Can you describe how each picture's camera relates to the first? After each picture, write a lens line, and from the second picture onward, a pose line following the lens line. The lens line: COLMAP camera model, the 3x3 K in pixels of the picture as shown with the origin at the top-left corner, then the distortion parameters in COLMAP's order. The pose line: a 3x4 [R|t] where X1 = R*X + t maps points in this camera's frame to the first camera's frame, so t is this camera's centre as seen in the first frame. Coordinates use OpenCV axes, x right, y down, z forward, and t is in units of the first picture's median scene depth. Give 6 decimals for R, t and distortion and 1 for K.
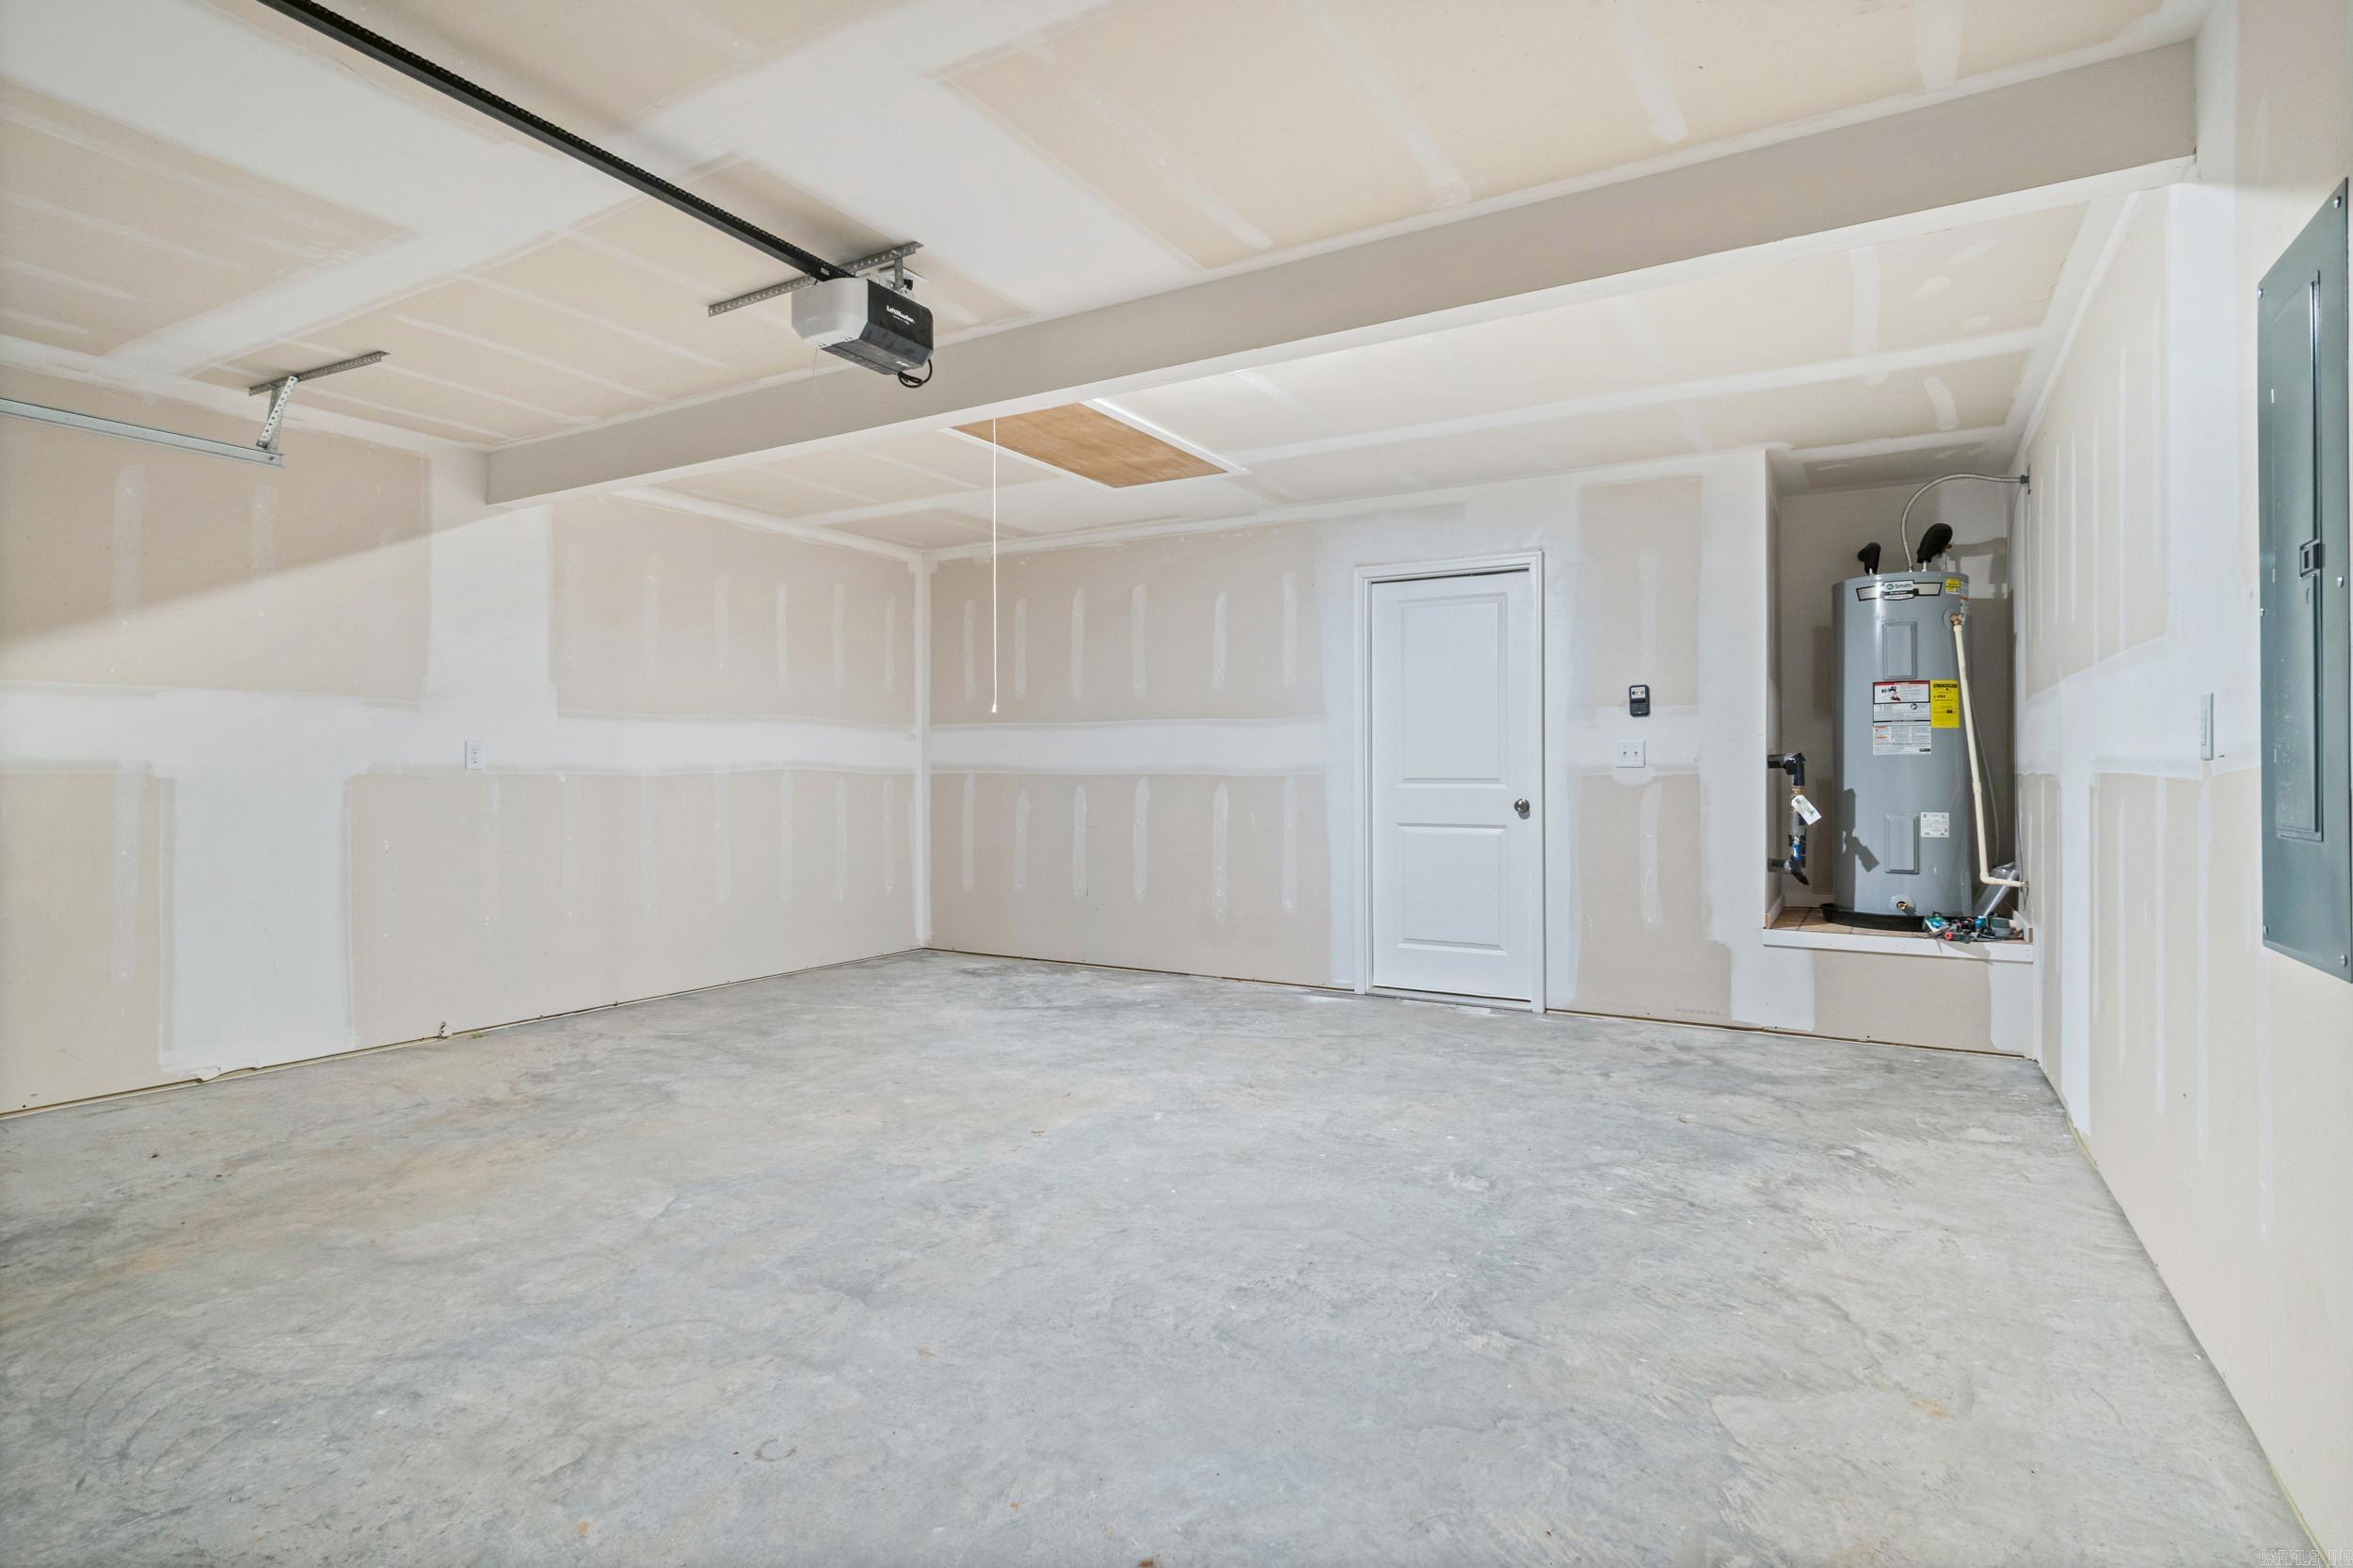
lens RADIAL K [[1189.3, 0, 1183.8], [0, 1189.3, 780.7], [0, 0, 1]] dist [-0.006147, 0.002983]
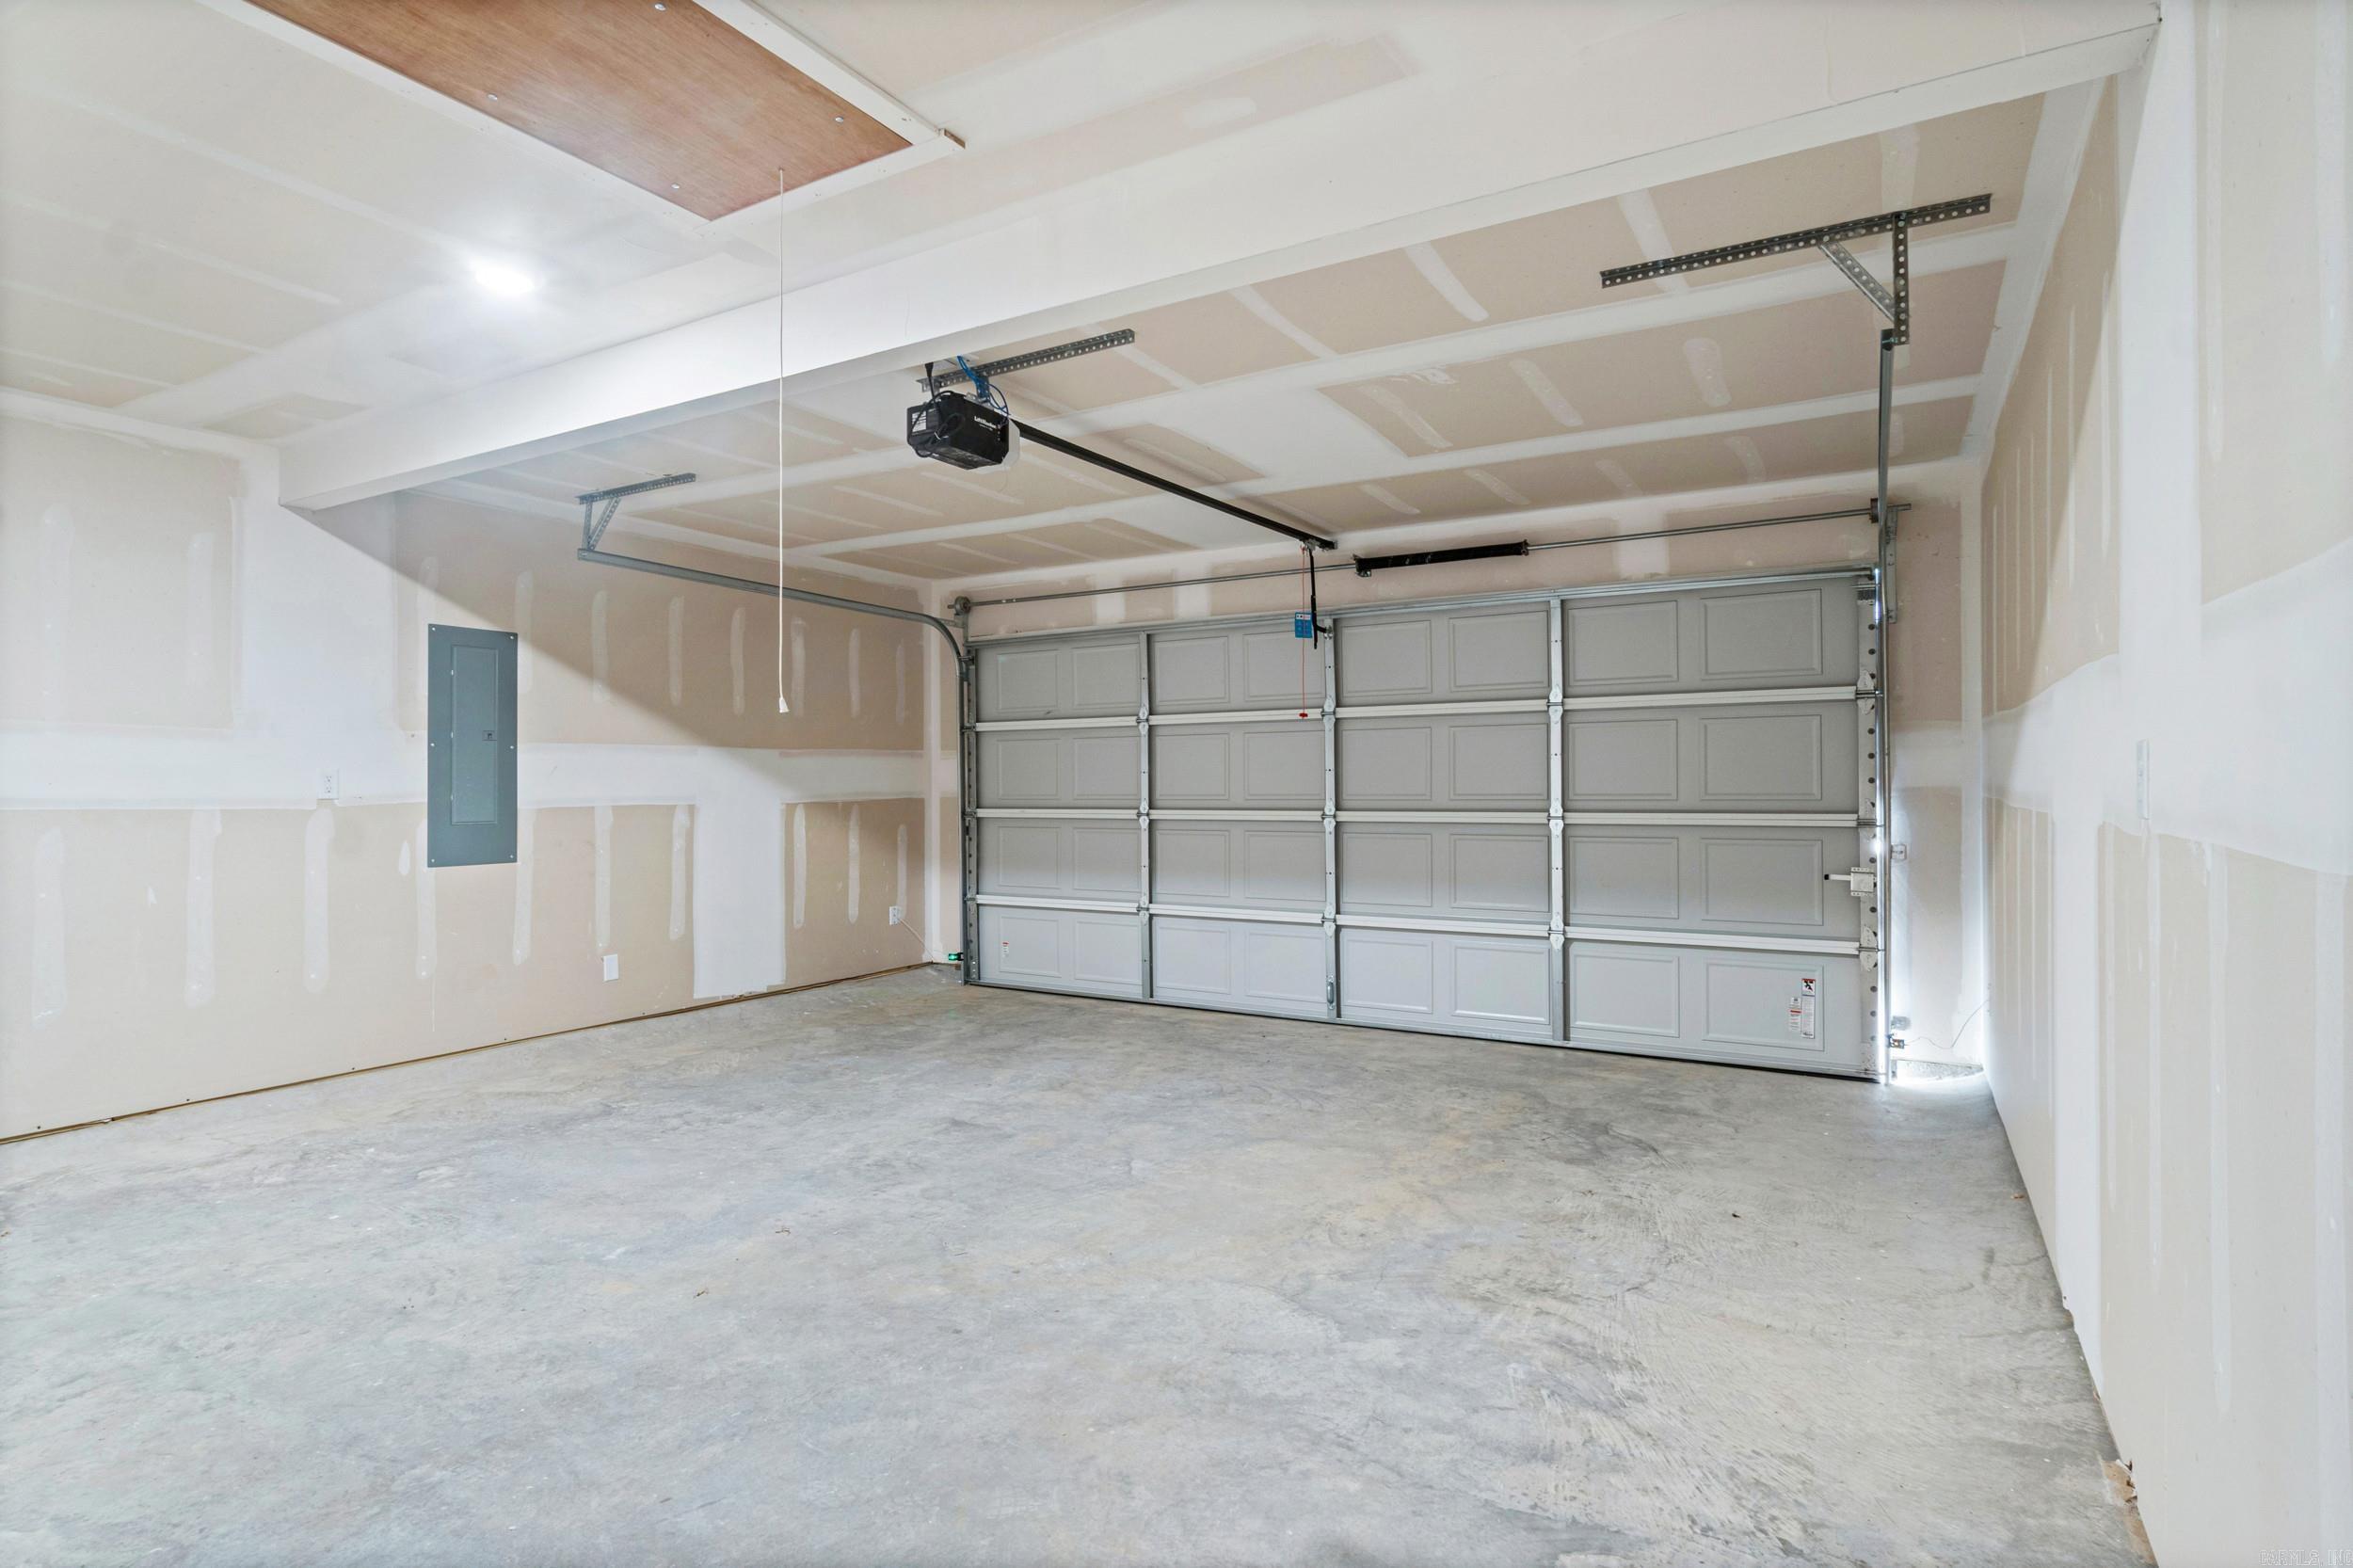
lens RADIAL K [[1189.3, 0, 1169.5], [0, 1189.3, 784.5], [0, 0, 1]] dist [-0.006147, 0.002983]
pose [[-0.999846, 0.003204, 0.017246, -0.484159], [0.003329, 0.999968, 0.007236, -0.036248], [-0.017223, 0.007293, -0.999825, 2.147679]]
